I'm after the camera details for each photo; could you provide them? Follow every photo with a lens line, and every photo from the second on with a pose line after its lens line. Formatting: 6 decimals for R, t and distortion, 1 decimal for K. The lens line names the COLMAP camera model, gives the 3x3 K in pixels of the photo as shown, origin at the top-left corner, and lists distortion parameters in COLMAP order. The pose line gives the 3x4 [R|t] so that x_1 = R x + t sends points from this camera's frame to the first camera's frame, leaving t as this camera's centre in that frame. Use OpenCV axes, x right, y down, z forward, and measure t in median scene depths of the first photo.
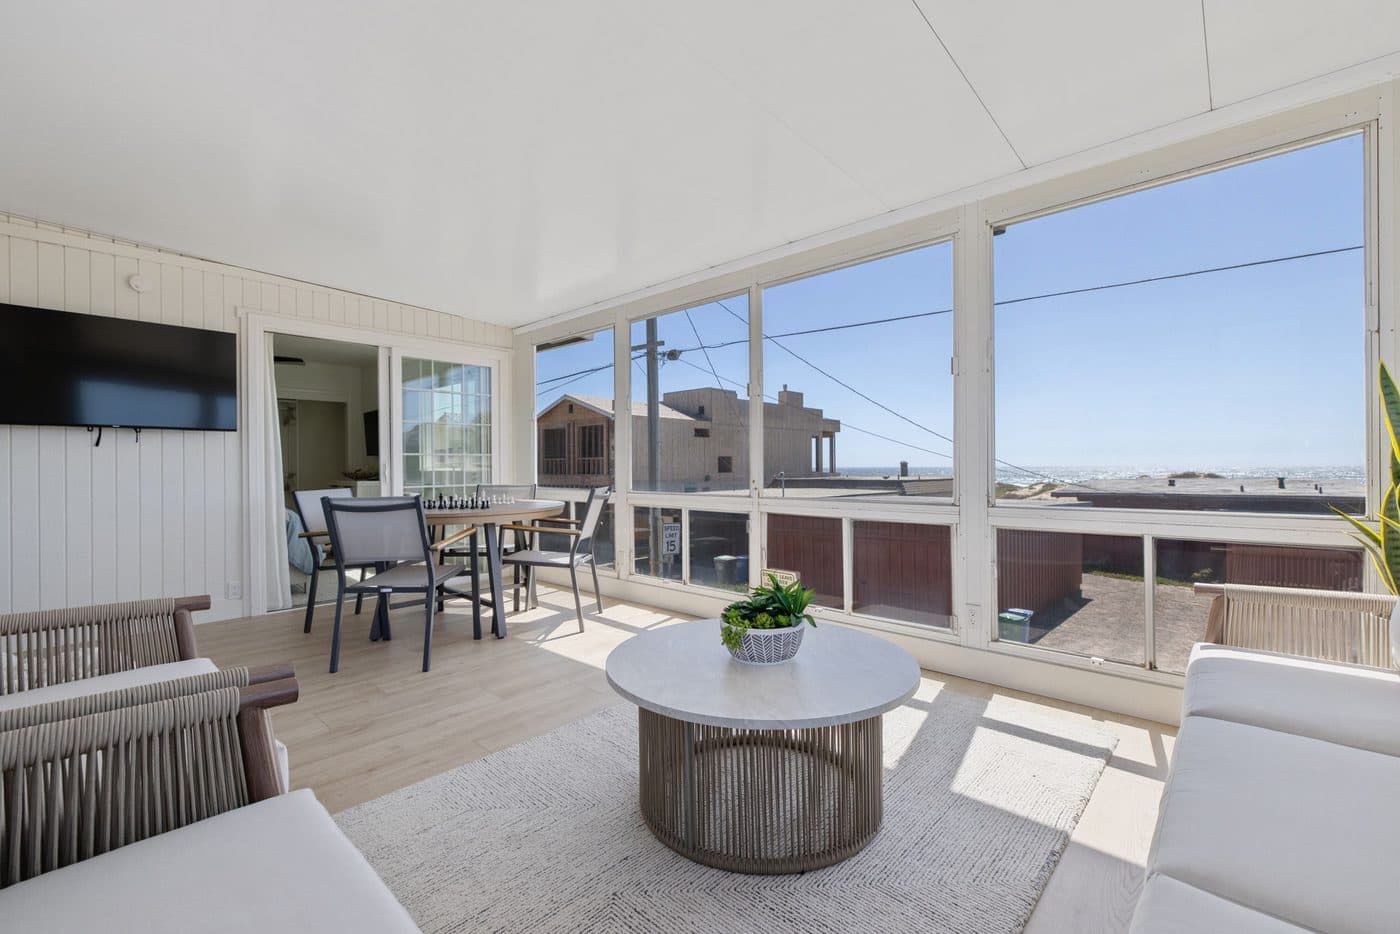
lens RADIAL K [[589.4, 0, 704.1], [0, 589.4, 469.8], [0, 0, 1]] dist [0.000323, 0.000144]
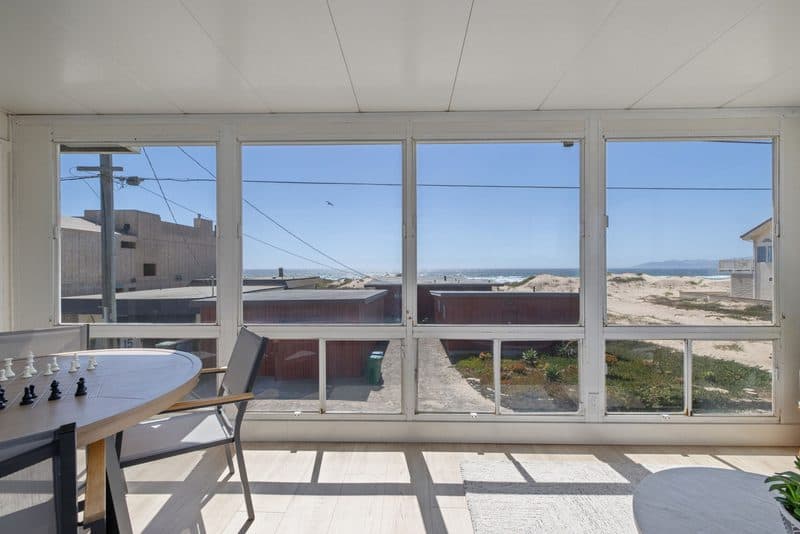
lens RADIAL K [[336.8, 0, 398.6], [0, 336.8, 269.4], [0, 0, 1]] dist [0.000323, 0.000144]
pose [[0.749558, 0.000939, 0.661938, -0.079153], [0.000420, 0.999998, -0.001894, -0.013495], [-0.661939, 0.001697, 0.749556, 0.116943]]
